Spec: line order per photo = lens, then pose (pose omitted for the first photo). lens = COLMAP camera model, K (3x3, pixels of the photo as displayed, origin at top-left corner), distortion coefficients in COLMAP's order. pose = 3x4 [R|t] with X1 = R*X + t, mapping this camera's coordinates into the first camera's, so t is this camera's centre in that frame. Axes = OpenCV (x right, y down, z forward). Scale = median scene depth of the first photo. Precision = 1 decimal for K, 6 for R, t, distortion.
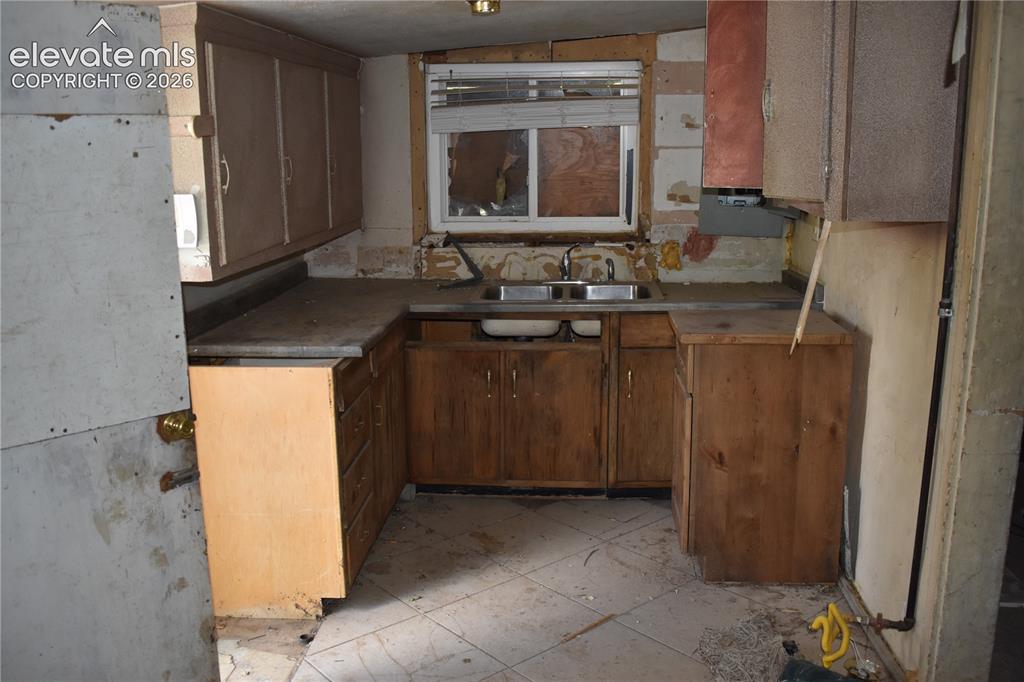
lens RADIAL K [[944.3, 0, 511.0], [0, 944.3, 339.5], [0, 0, 1]] dist [-0.013154, 0.000000]
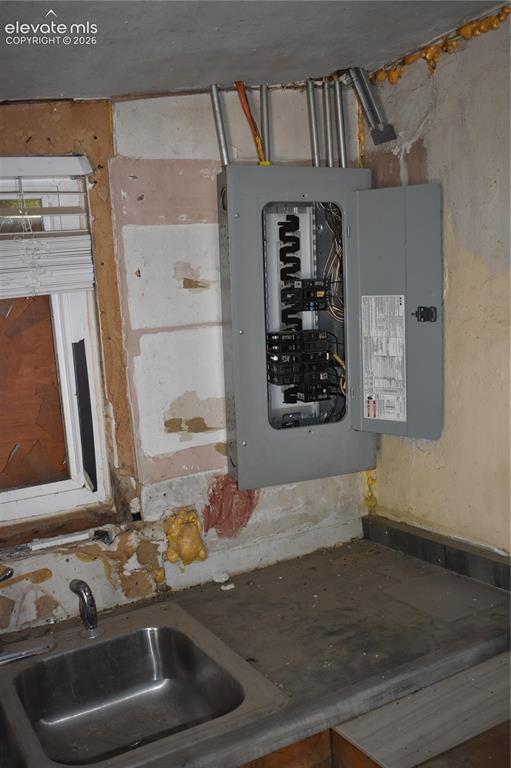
lens RADIAL K [[754.7, 0, 255.2], [0, 754.7, 385.0], [0, 0, 1]] dist [-0.089999, 0.000000]
pose [[0.825942, -0.133949, 0.547610, -0.010605], [0.168105, 0.985691, -0.012441, -0.159546], [-0.538108, 0.102332, 0.836641, 0.636994]]
